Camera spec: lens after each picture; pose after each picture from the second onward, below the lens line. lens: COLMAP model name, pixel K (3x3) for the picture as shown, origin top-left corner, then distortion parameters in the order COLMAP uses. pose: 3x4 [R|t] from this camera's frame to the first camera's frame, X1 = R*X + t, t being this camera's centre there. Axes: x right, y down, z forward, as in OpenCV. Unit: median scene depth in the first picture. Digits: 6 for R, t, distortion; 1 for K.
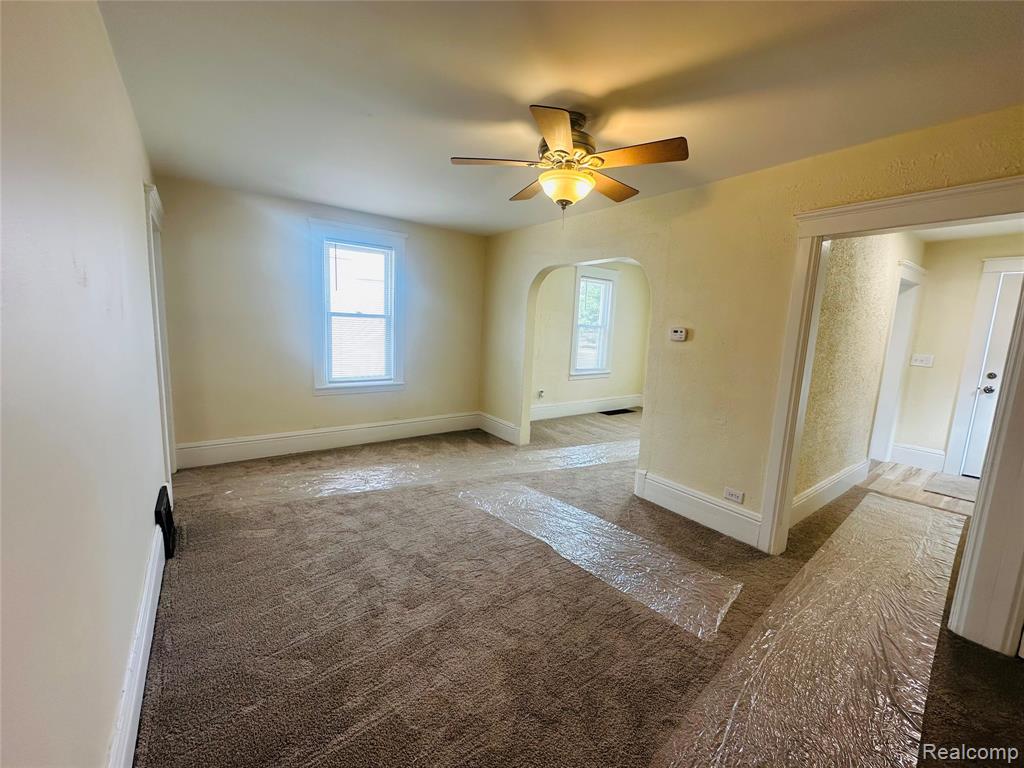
lens RADIAL K [[410.5, 0, 515.7], [0, 410.5, 383.3], [0, 0, 1]] dist [0.001037, 0.000033]
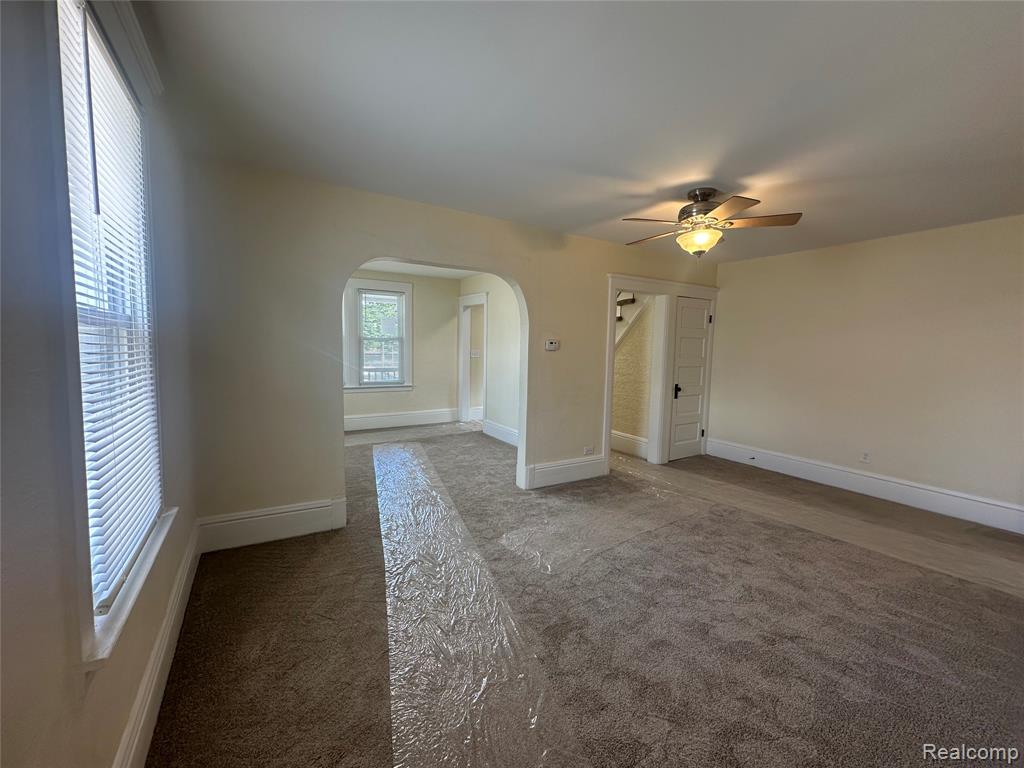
lens RADIAL K [[410.5, 0, 508.4], [0, 410.5, 380.6], [0, 0, 1]] dist [0.001037, 0.000033]
pose [[0.100073, -0.134415, 0.985859, -0.934143], [0.119062, 0.985331, 0.122257, -0.196043], [-0.987831, 0.105144, 0.114609, 1.080606]]
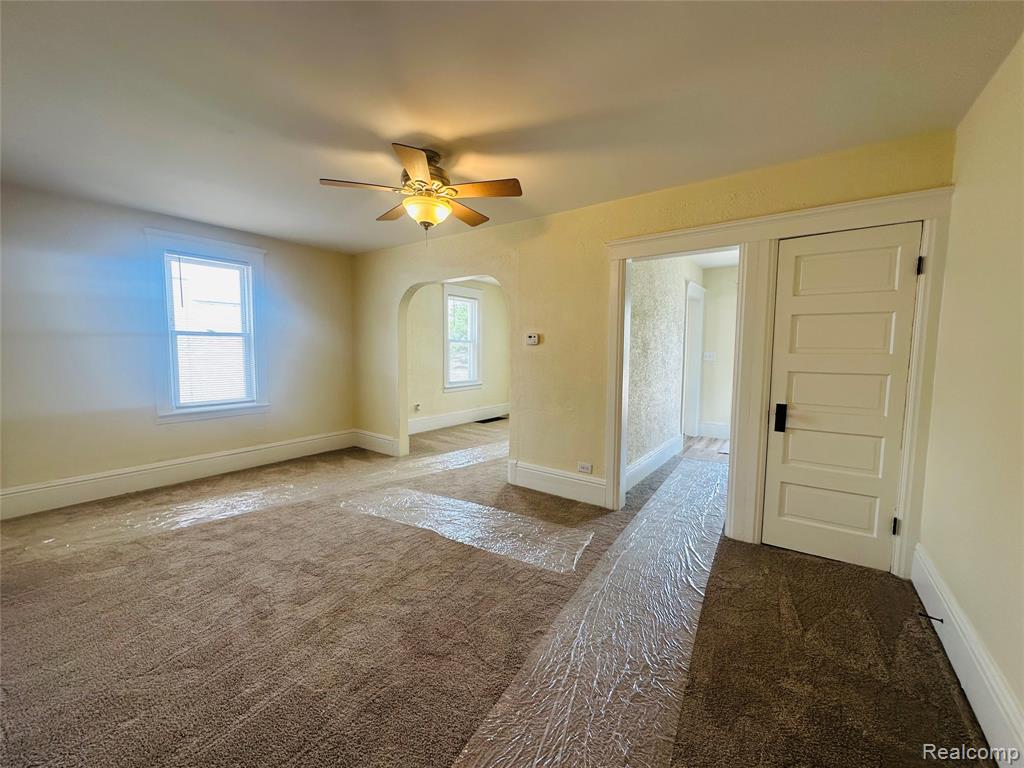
lens RADIAL K [[410.5, 0, 512.0], [0, 410.5, 385.2], [0, 0, 1]] dist [0.001037, 0.000033]
pose [[0.955217, -0.062215, 0.289292, -0.011794], [0.076590, 0.996314, -0.038628, 0.058293], [-0.285823, 0.059055, 0.956461, -0.116645]]
